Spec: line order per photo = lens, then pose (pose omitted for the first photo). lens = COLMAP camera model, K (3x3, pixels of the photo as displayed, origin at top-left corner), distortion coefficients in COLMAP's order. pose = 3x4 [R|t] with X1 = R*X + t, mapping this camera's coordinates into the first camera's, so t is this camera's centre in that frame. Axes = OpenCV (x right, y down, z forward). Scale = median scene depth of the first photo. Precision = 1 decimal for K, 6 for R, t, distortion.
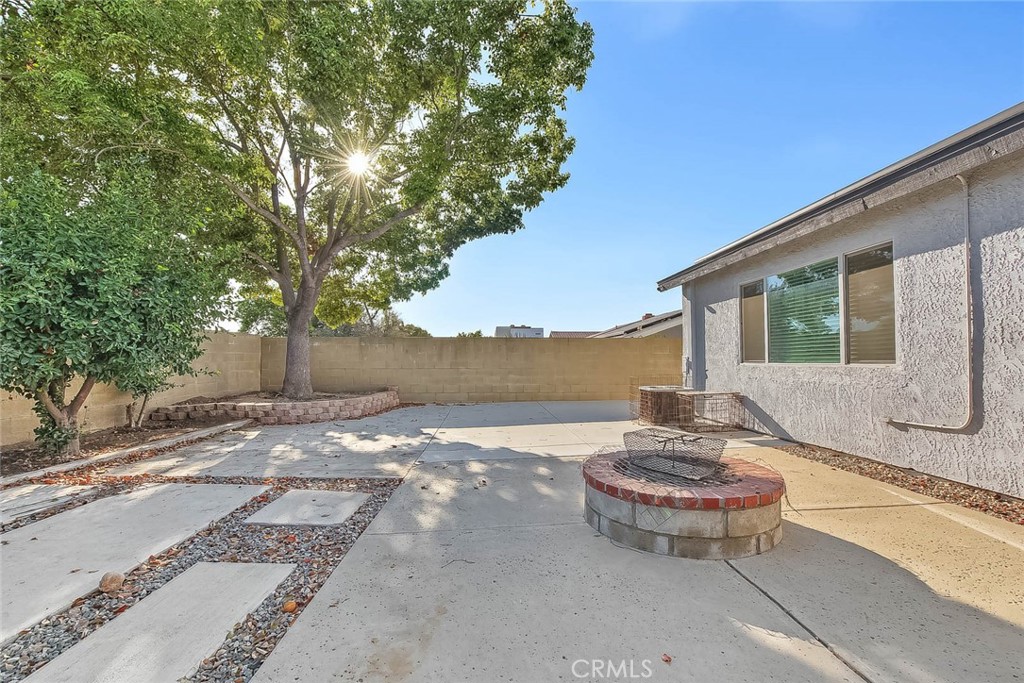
lens RADIAL K [[429.5, 0, 512.7], [0, 429.5, 353.3], [0, 0, 1]] dist [-0.008270, -0.000310]
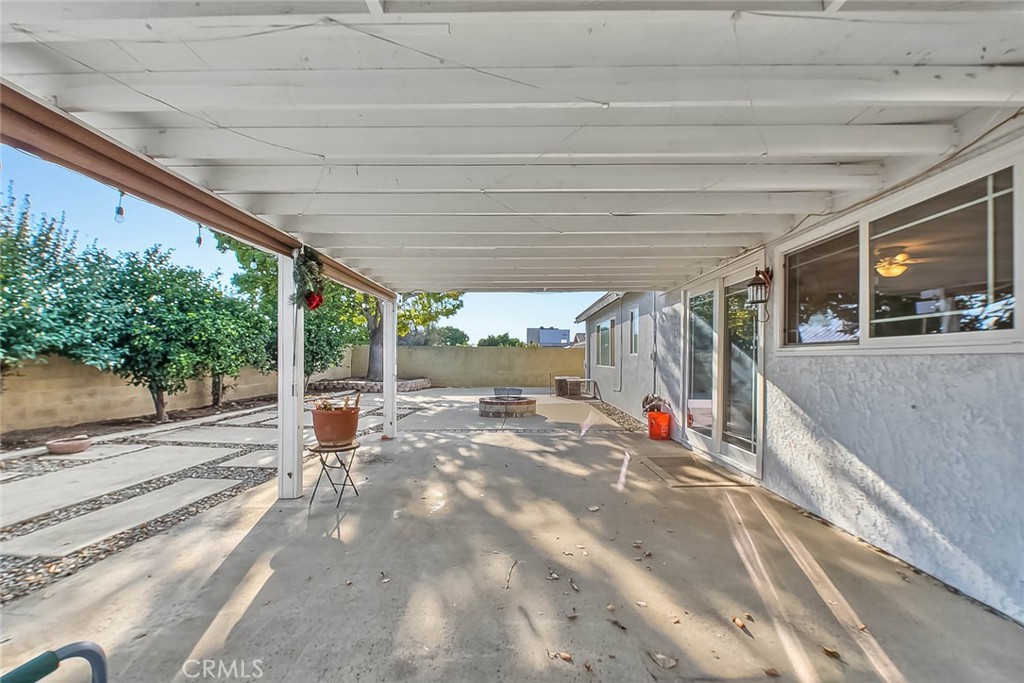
lens RADIAL K [[415.4, 0, 511.7], [0, 415.4, 349.8], [0, 0, 1]] dist [-0.005430, -0.000565]
pose [[0.996456, 0.011558, -0.083315, 0.160569], [-0.012136, 0.999906, -0.006444, -0.015529], [0.083233, 0.007432, 0.996502, -0.516943]]
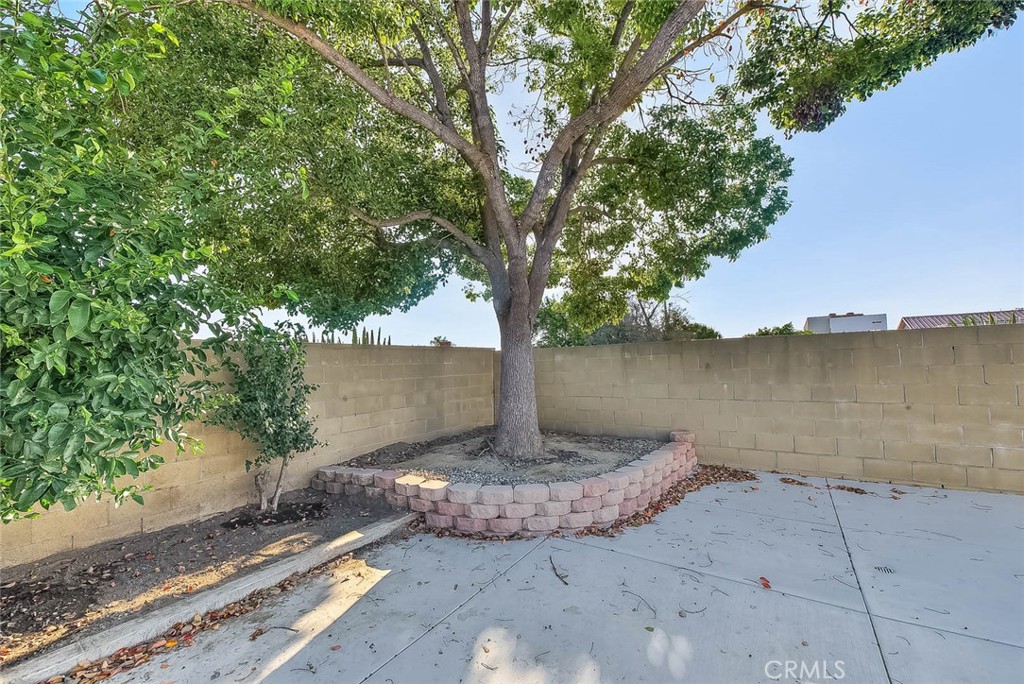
lens RADIAL K [[437.6, 0, 513.2], [0, 437.6, 357.4], [0, 0, 1]] dist [-0.004761, -0.000128]
pose [[0.809653, -0.036835, -0.585751, -0.118170], [0.038261, 0.999218, -0.009951, -0.018158], [0.585660, -0.014354, 0.810430, 0.402361]]
